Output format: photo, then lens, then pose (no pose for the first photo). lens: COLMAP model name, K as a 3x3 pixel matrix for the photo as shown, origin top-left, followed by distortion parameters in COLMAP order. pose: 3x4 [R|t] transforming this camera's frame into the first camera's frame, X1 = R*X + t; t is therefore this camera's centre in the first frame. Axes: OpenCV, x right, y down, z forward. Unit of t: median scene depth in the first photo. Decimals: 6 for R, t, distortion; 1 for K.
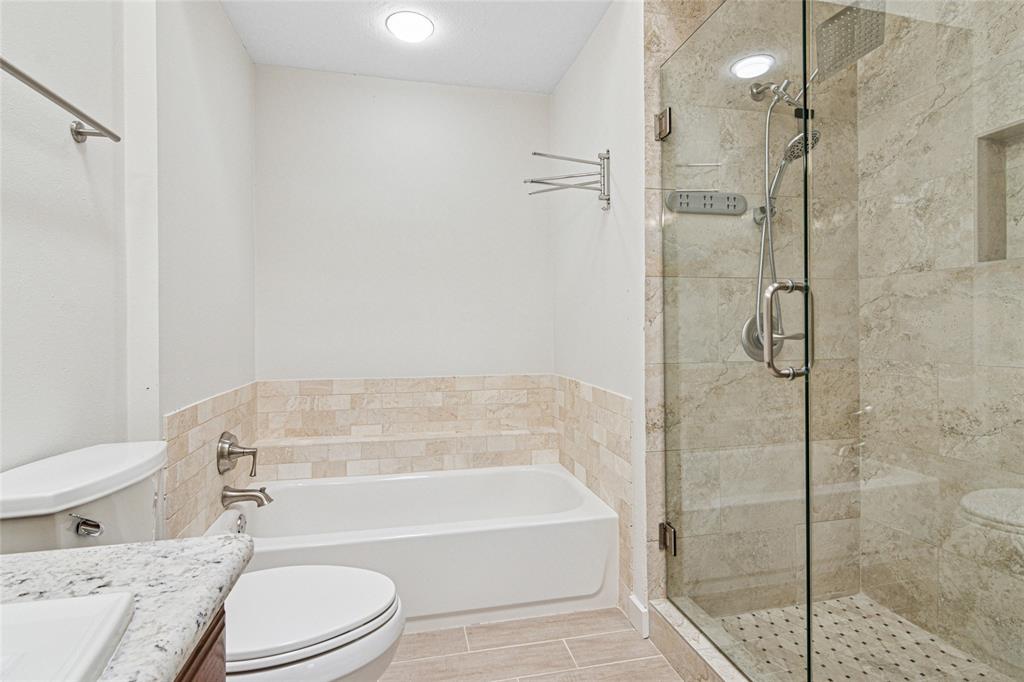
lens RADIAL K [[492.8, 0, 511.8], [0, 492.8, 329.9], [0, 0, 1]] dist [0.012086, -0.007110]
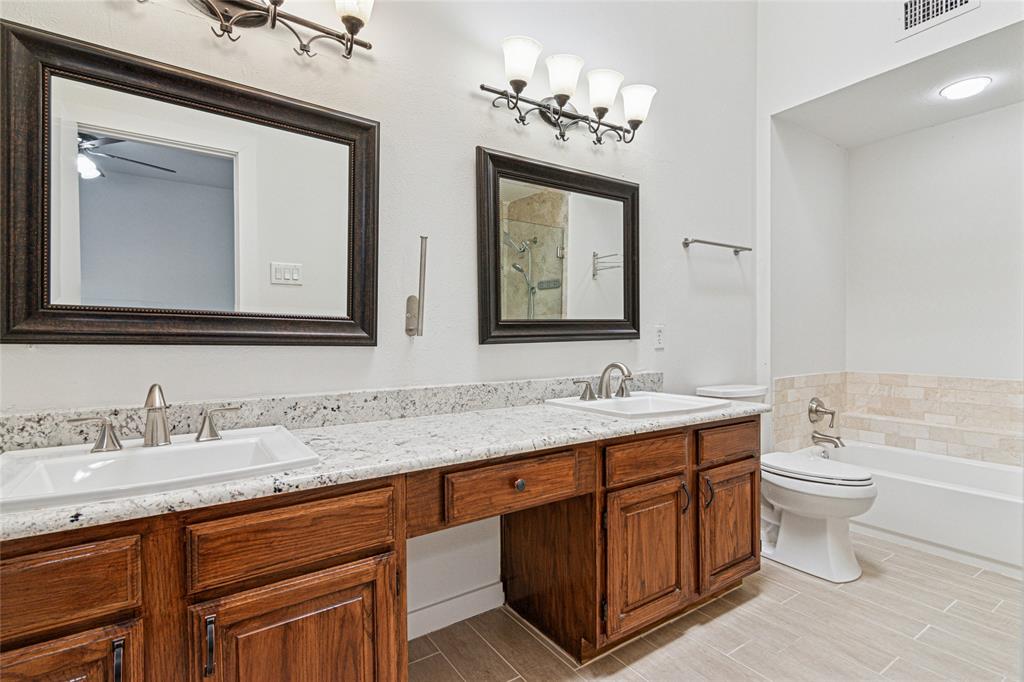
lens RADIAL K [[492.8, 0, 512.3], [0, 492.8, 336.9], [0, 0, 1]] dist [0.012086, -0.007110]
pose [[0.359005, 0.003146, -0.933330, 0.483221], [-0.000295, 0.999995, 0.003257, -0.000724], [0.933335, -0.000894, 0.359004, -0.431682]]
